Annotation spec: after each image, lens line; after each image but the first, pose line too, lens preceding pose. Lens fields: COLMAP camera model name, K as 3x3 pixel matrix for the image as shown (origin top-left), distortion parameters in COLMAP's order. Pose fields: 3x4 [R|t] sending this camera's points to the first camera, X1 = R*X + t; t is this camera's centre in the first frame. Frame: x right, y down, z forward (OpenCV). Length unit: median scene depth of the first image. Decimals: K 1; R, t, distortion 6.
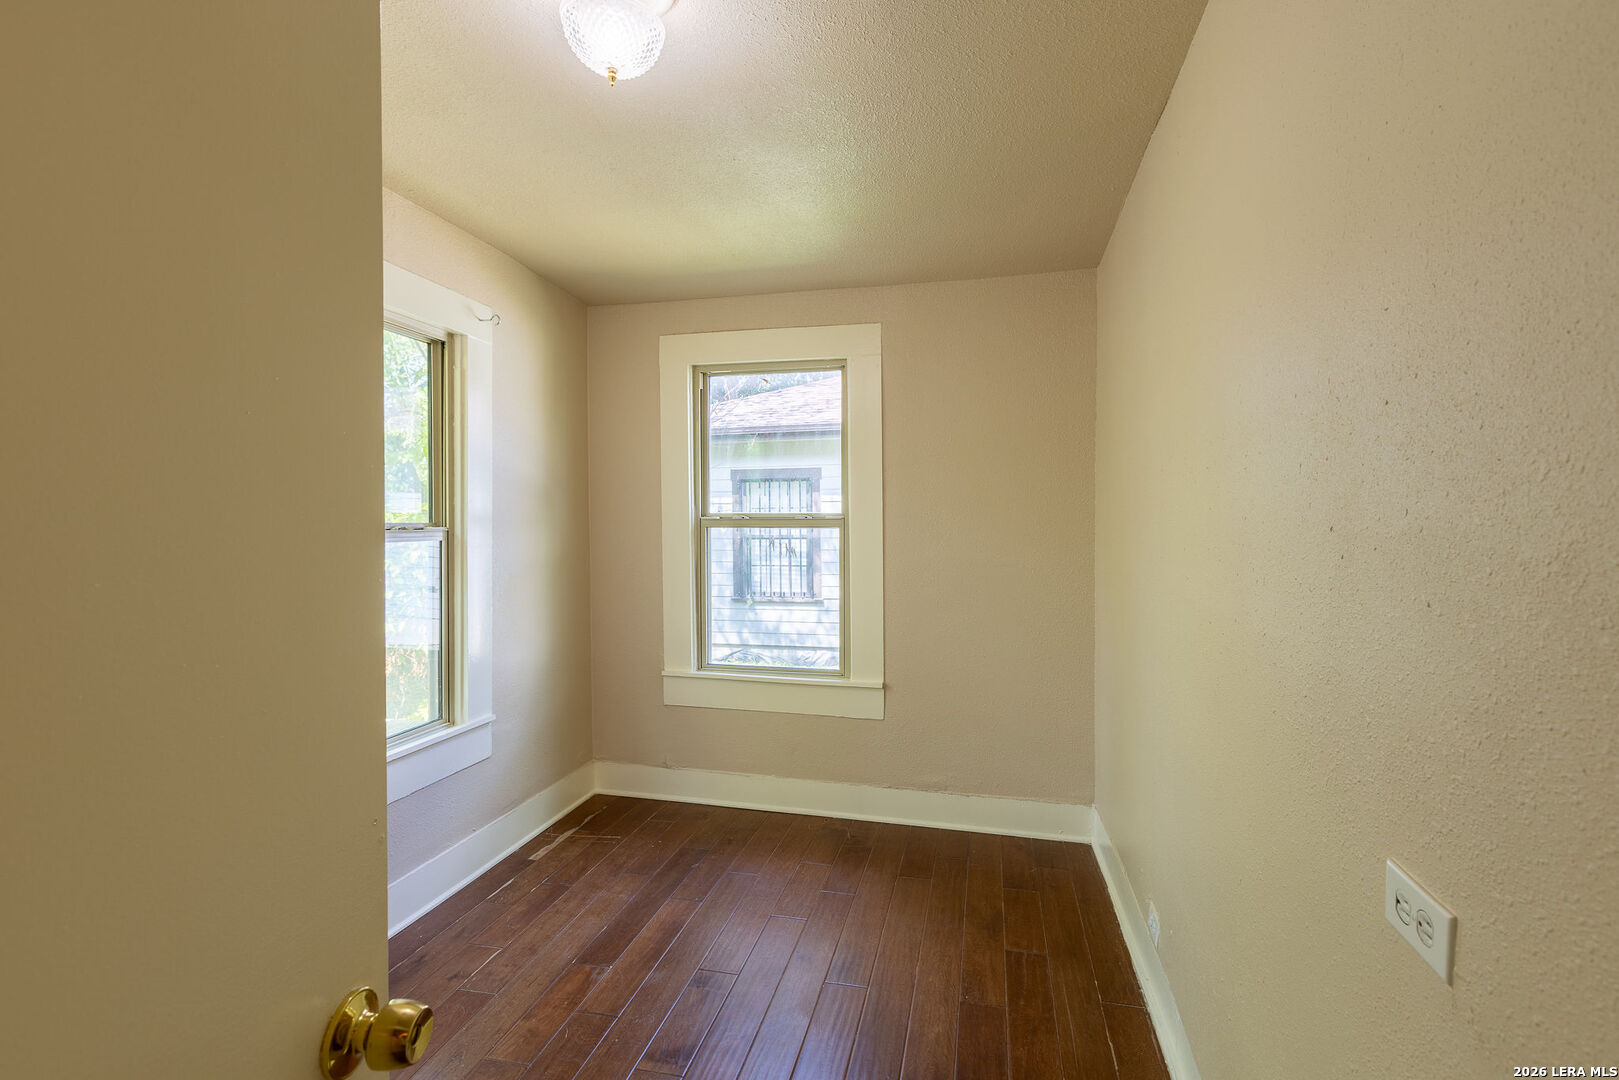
lens RADIAL K [[738.3, 0, 806.7], [0, 738.3, 542.9], [0, 0, 1]] dist [0.002223, -0.000216]
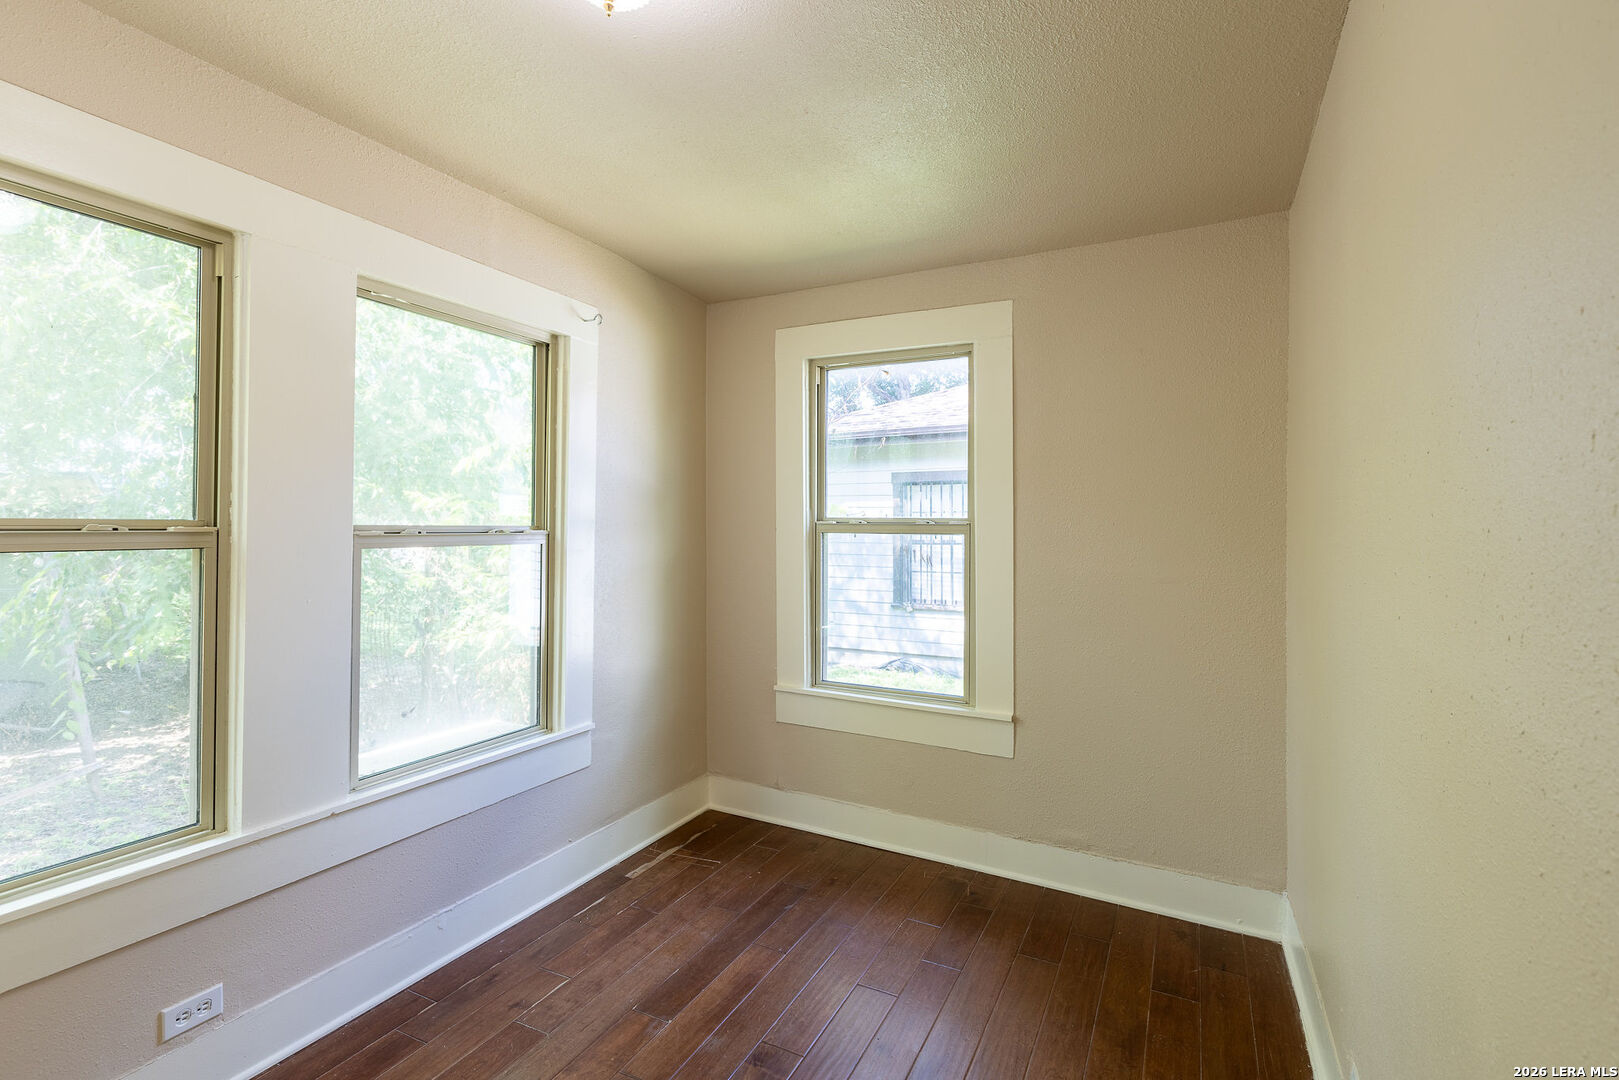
lens RADIAL K [[738.3, 0, 808.4], [0, 738.3, 531.1], [0, 0, 1]] dist [0.002223, -0.000216]
pose [[0.972301, 0.009666, -0.233533, 0.078786], [-0.014537, 0.999711, -0.019147, -0.006332], [0.233281, 0.022011, 0.972160, 0.115282]]
